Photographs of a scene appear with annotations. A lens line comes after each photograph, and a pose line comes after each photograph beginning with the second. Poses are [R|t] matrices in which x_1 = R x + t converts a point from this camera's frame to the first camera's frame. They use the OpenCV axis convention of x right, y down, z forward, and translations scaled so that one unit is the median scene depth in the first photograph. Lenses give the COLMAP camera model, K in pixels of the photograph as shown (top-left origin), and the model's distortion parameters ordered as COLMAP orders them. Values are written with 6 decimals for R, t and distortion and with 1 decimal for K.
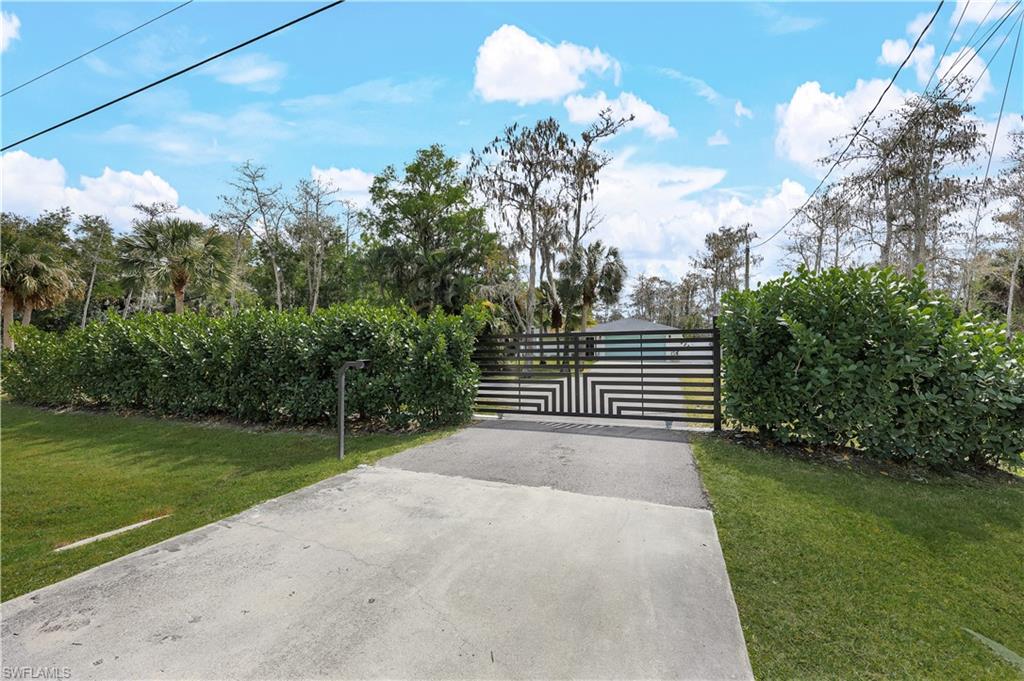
lens RADIAL K [[411.8, 0, 513.1], [0, 411.8, 342.5], [0, 0, 1]] dist [0.000176, -0.000378]
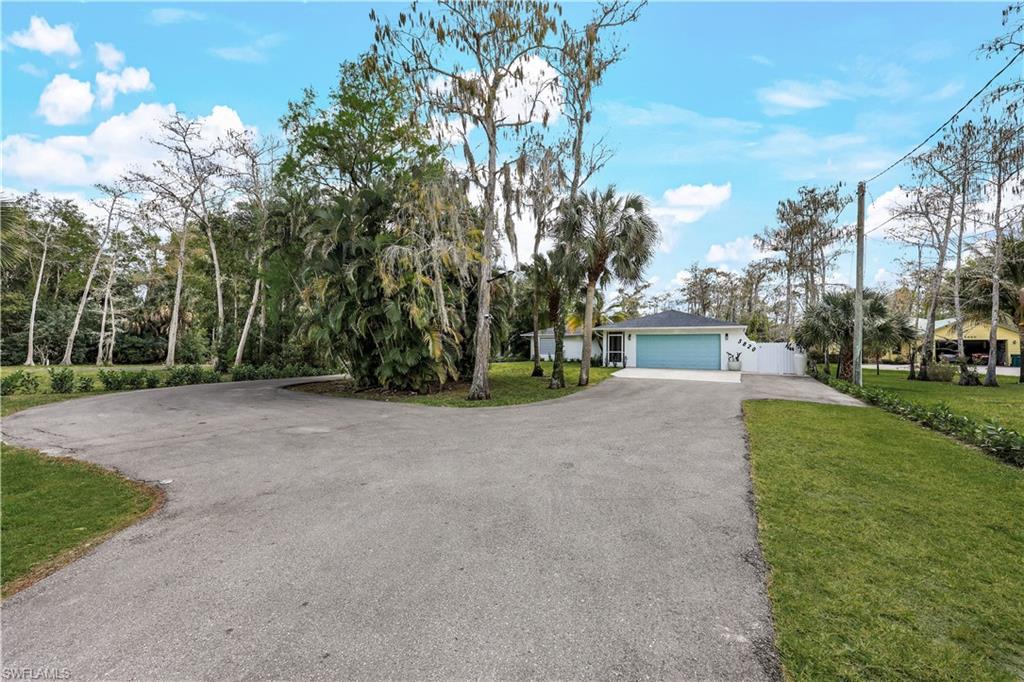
lens RADIAL K [[411.8, 0, 510.6], [0, 411.8, 343.1], [0, 0, 1]] dist [0.000176, -0.000378]
pose [[0.992134, 0.007727, -0.124940, 0.128432], [-0.007817, 0.999969, -0.000230, 0.005307], [0.124934, 0.001205, 0.992164, 0.316422]]
